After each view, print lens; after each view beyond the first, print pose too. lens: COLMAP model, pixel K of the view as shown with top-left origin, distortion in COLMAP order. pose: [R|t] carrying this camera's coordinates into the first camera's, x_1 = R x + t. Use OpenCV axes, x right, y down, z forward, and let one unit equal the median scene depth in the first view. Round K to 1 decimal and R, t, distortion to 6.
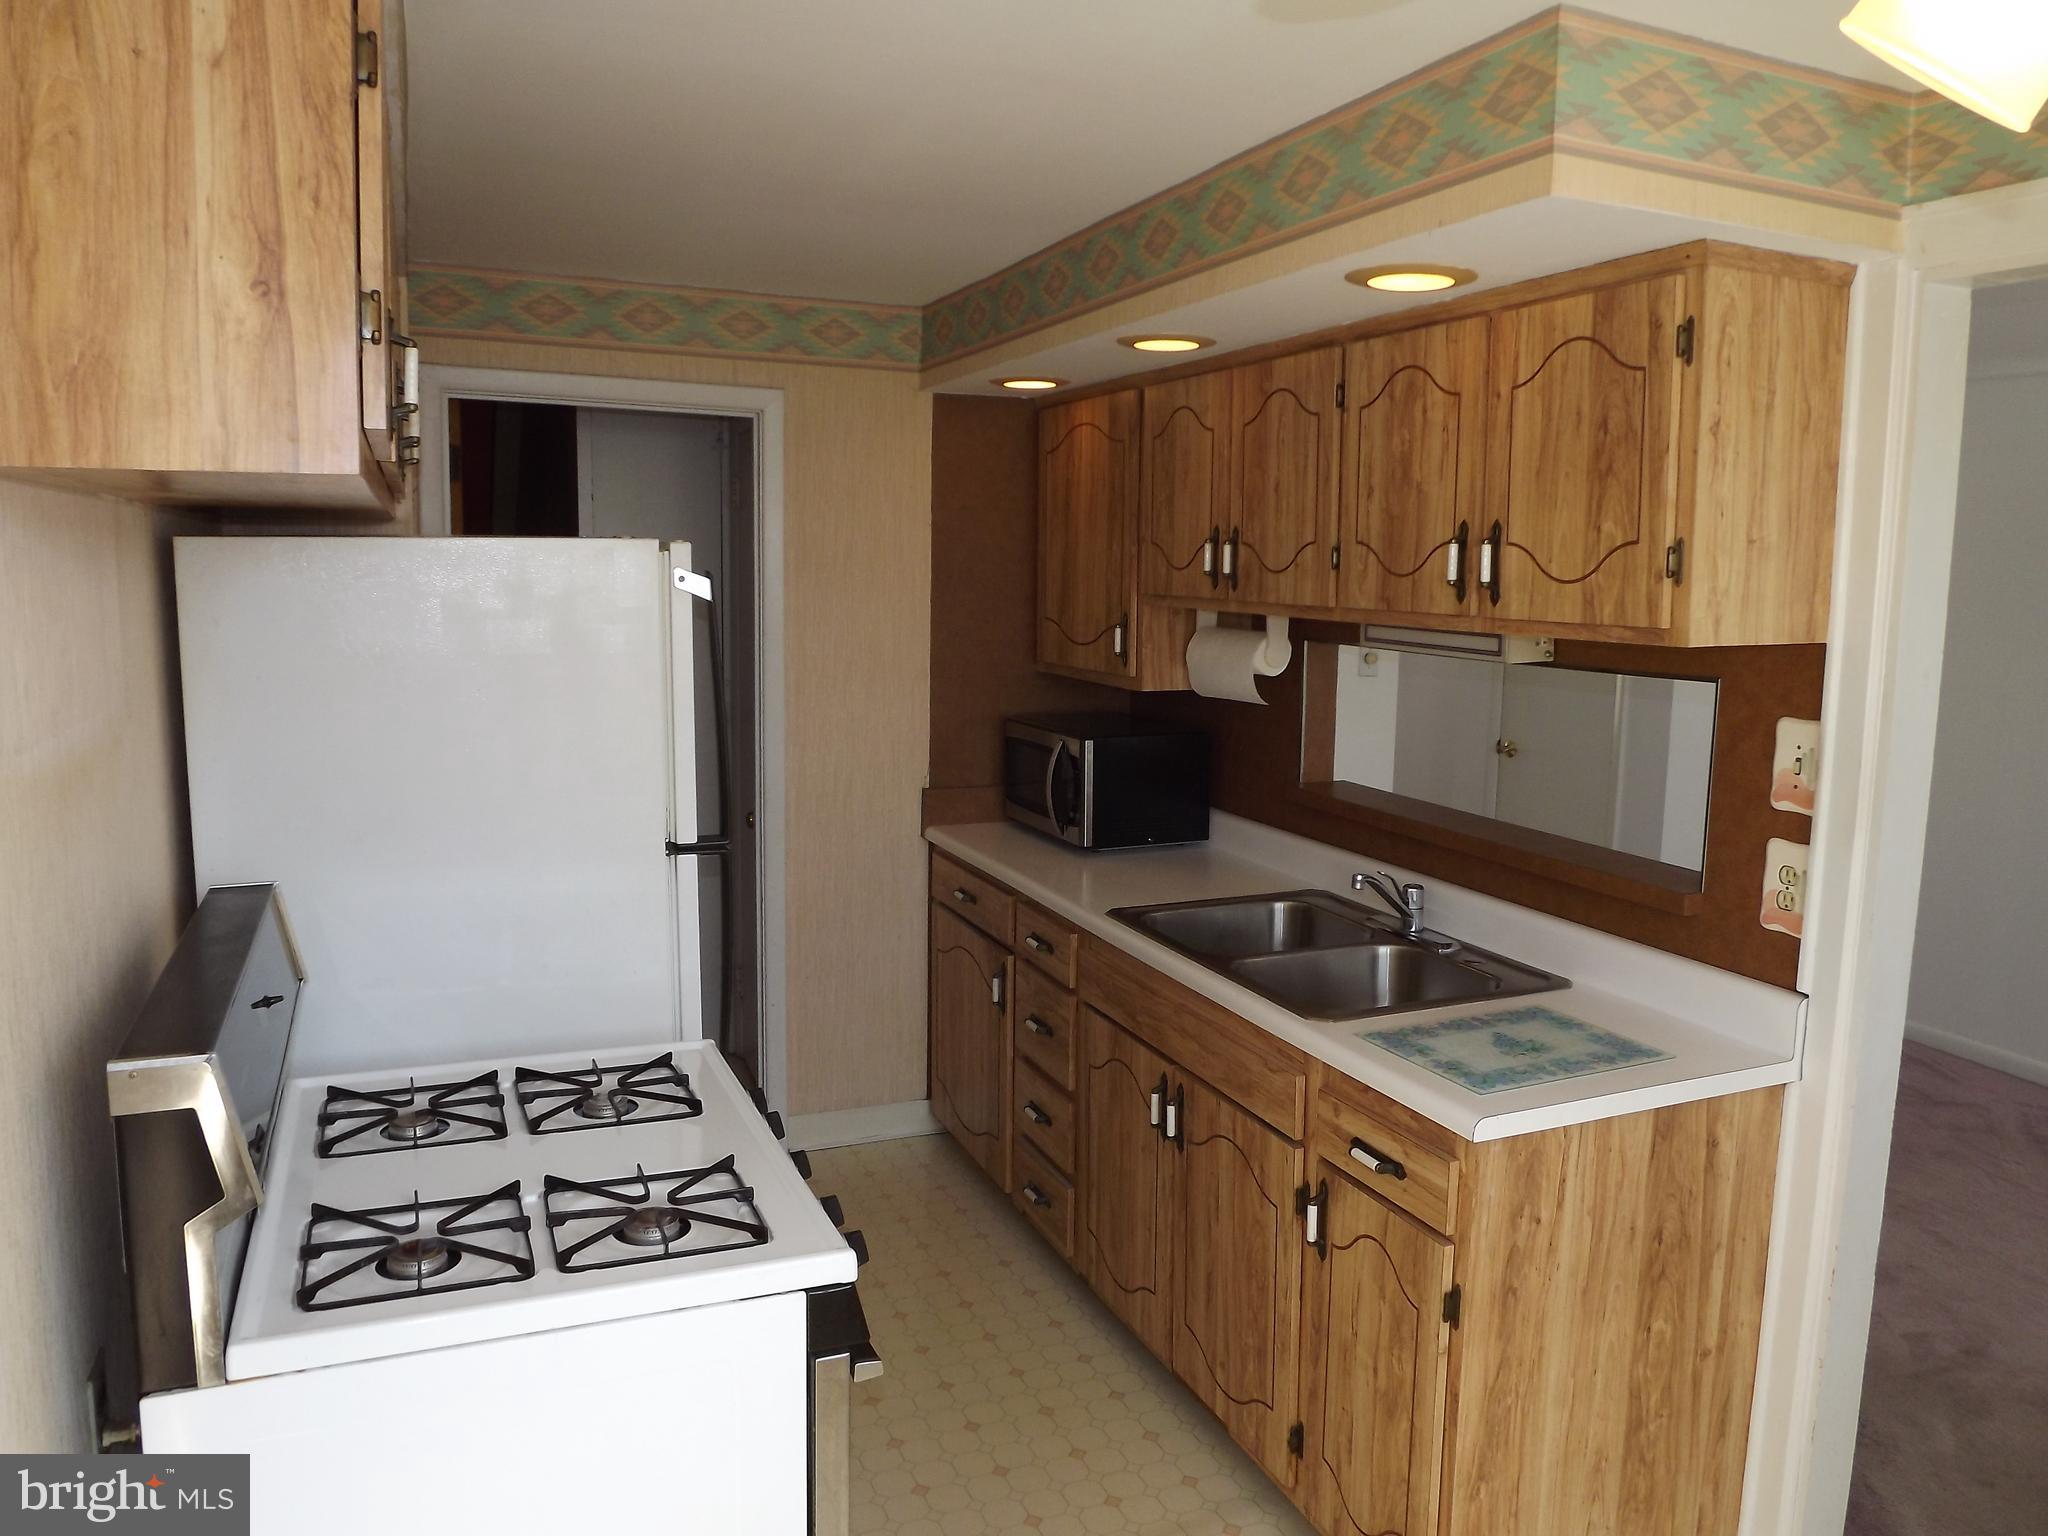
lens RADIAL K [[1463.8, 0, 1034.2], [0, 1463.8, 769.3], [0, 0, 1]] dist [-0.045783, -0.000401]
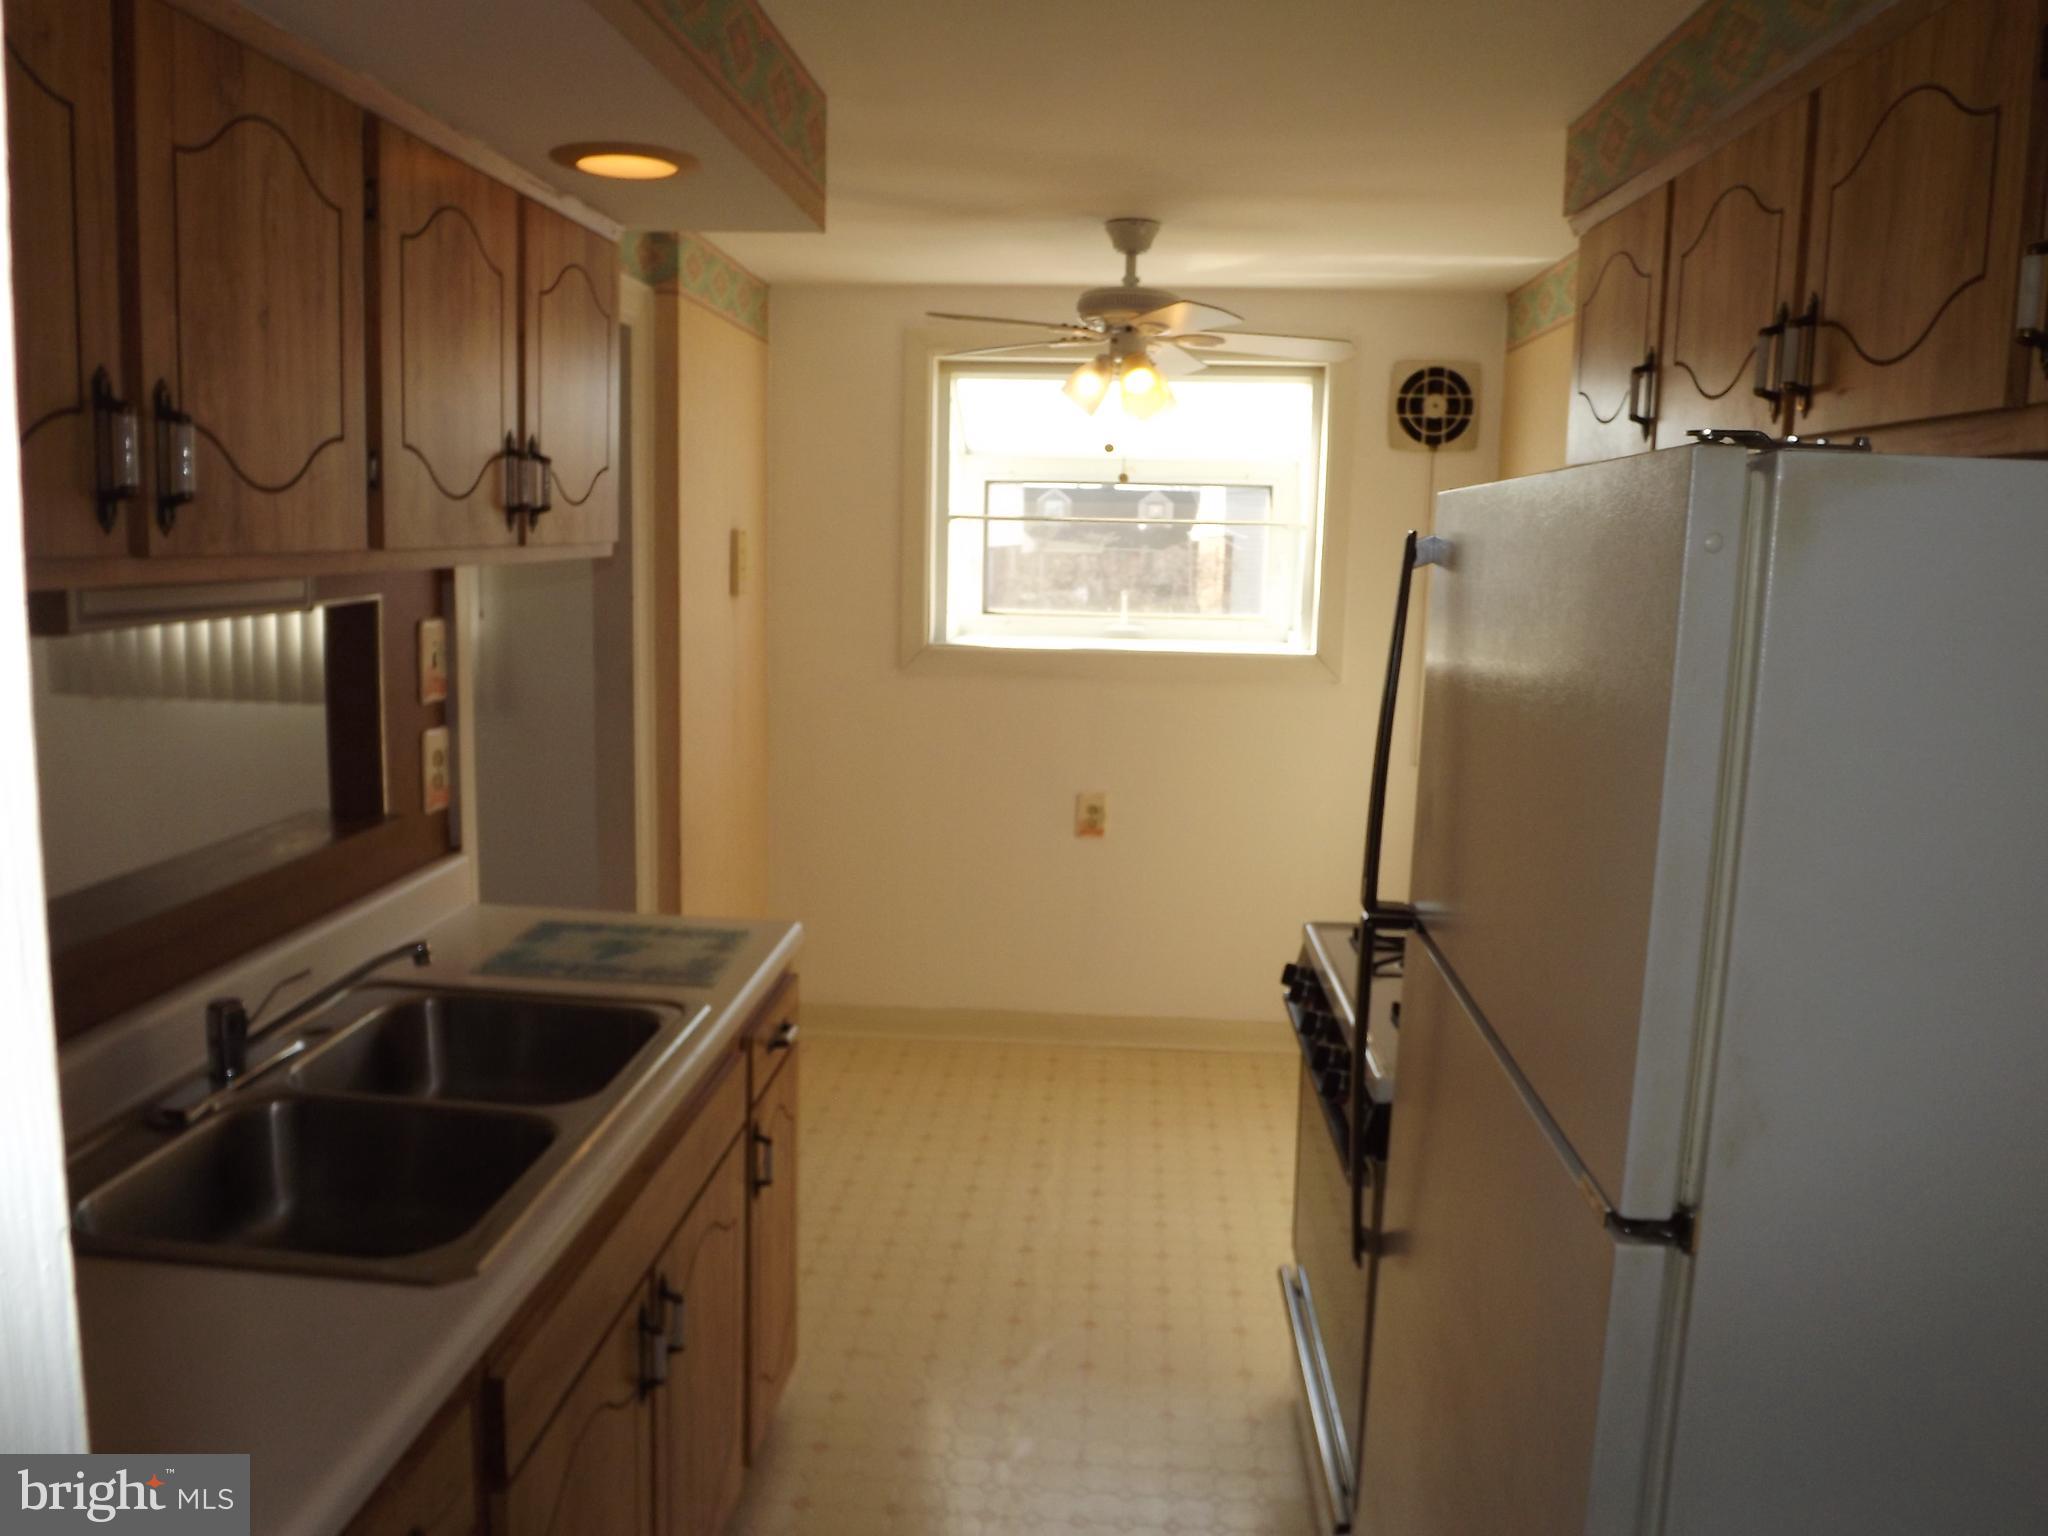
lens RADIAL K [[1463.8, 0, 1024.5], [0, 1463.8, 744.7], [0, 0, 1]] dist [-0.045783, -0.000401]
pose [[-0.888053, -0.111011, 0.446137, -0.417881], [0.019992, 0.960167, 0.278709, -0.261321], [-0.459306, 0.256428, -0.850461, 1.881702]]
